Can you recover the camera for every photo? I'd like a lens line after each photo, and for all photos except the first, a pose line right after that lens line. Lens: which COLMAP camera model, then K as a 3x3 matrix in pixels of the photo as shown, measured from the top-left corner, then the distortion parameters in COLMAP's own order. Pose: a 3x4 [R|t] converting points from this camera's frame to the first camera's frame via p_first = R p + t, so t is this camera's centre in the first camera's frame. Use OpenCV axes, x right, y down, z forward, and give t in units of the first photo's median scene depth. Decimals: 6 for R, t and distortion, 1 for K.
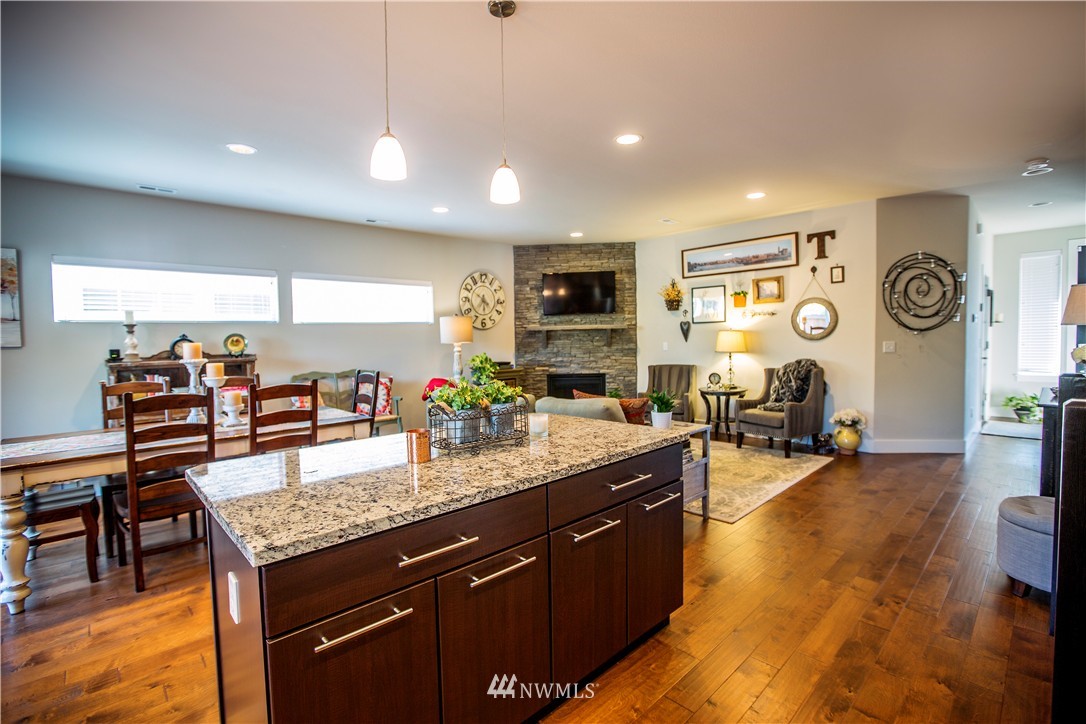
lens RADIAL K [[497.3, 0, 537.1], [0, 497.3, 357.6], [0, 0, 1]] dist [-0.059706, 0.026096]
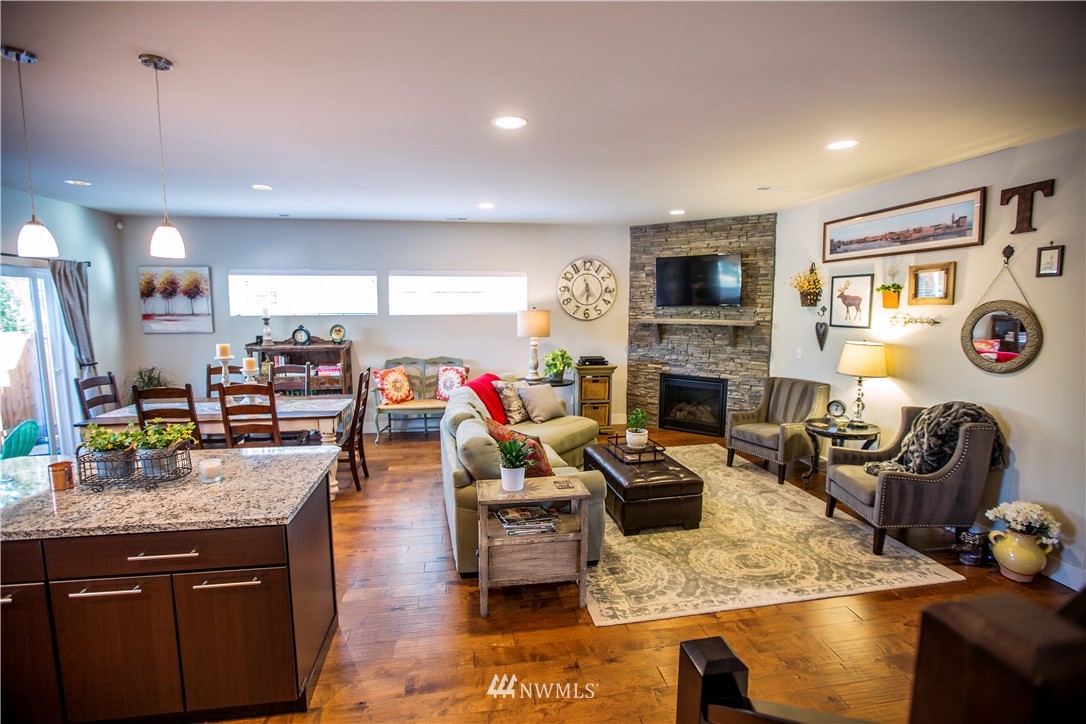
lens RADIAL K [[494.1, 0, 536.3], [0, 494.1, 357.5], [0, 0, 1]] dist [-0.045305, 0.015503]
pose [[0.828814, 0.083083, -0.553321, 0.395234], [-0.040343, 0.995214, 0.089006, -0.077486], [0.558068, -0.051447, 0.828199, 0.195882]]
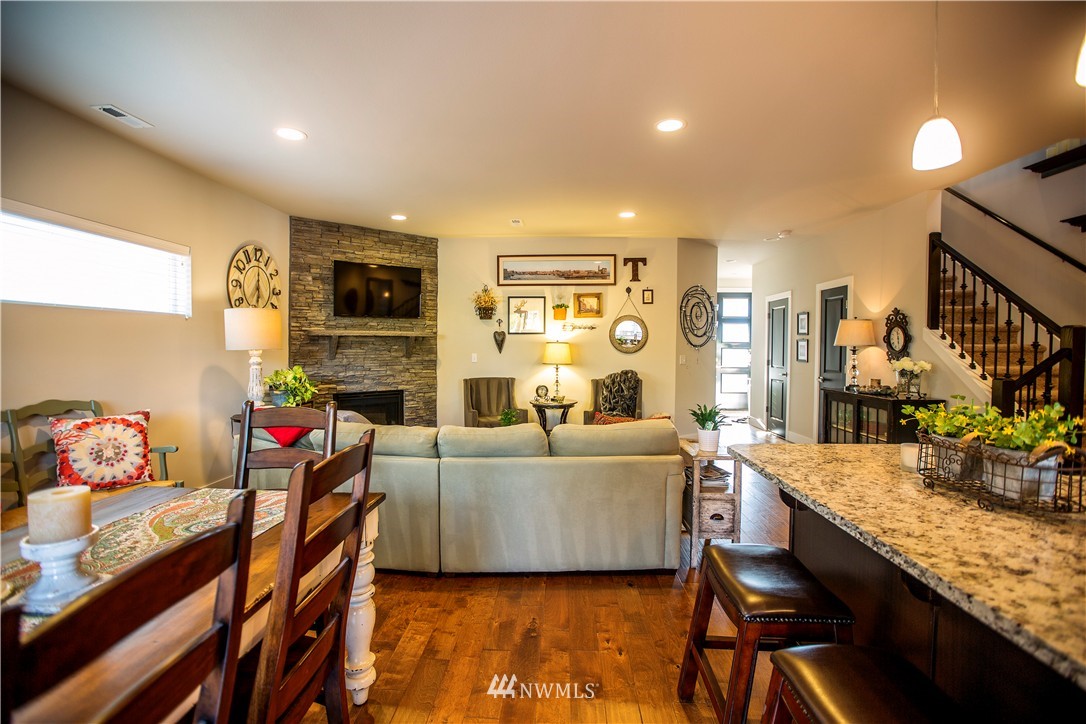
lens RADIAL K [[497.3, 0, 537.1], [0, 497.3, 357.6], [0, 0, 1]] dist [-0.059706, 0.026096]
pose [[0.720396, 0.007430, 0.693523, -0.341844], [0.008816, 0.999764, -0.019868, -0.004823], [-0.693507, 0.020427, 0.720161, 0.305773]]
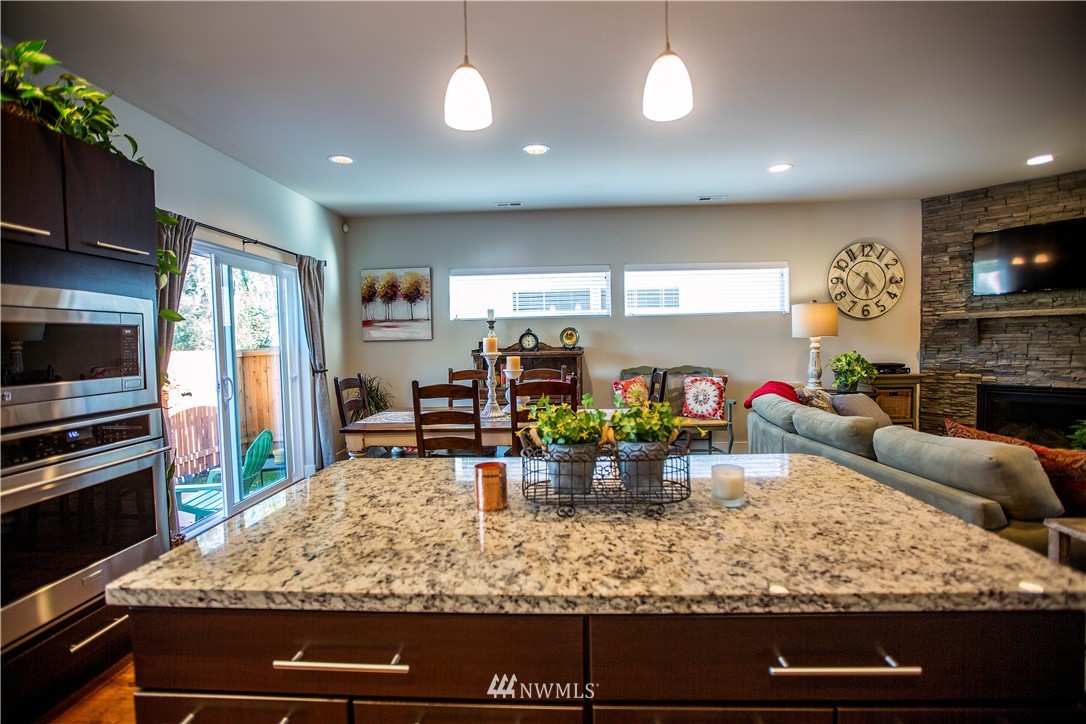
lens RADIAL K [[497.3, 0, 537.1], [0, 497.3, 357.6], [0, 0, 1]] dist [-0.059706, 0.026096]
pose [[0.693610, 0.032693, -0.719609, 0.091642], [-0.020823, 0.999462, 0.025336, -0.008051], [0.720050, -0.002589, 0.693917, 0.157068]]
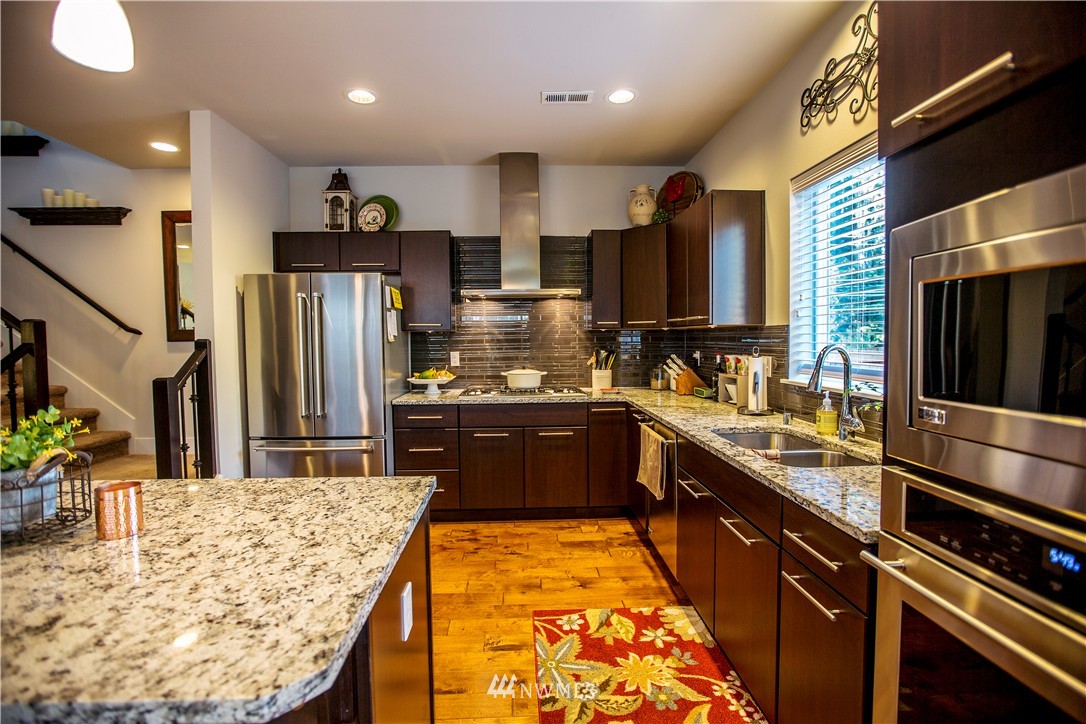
lens RADIAL K [[494.1, 0, 536.3], [0, 494.1, 357.5], [0, 0, 1]] dist [-0.045305, 0.015503]
pose [[-0.761296, 0.001219, 0.648403, -0.298817], [0.050205, 0.997107, 0.057071, -0.007023], [-0.646457, 0.076001, -0.759155, 0.317249]]
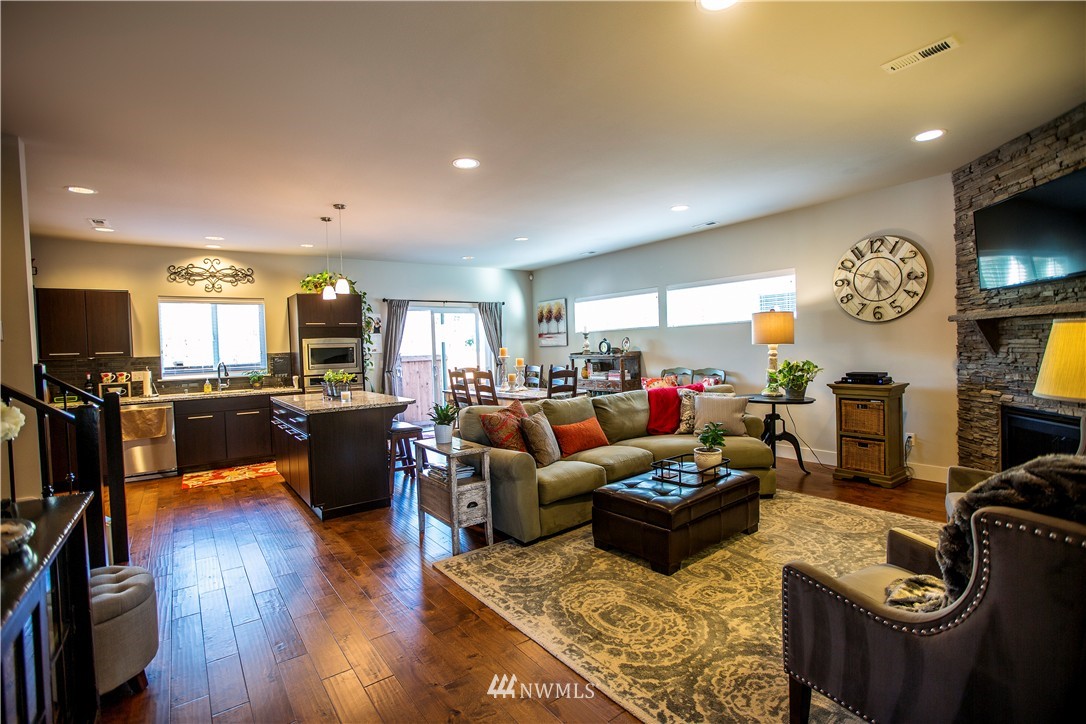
lens RADIAL K [[497.3, 0, 537.1], [0, 497.3, 357.6], [0, 0, 1]] dist [-0.059706, 0.026096]
pose [[-0.116862, 0.044826, -0.992136, 0.698122], [-0.005577, 0.998935, 0.045791, -0.043159], [0.993133, 0.010885, -0.116487, 0.725806]]
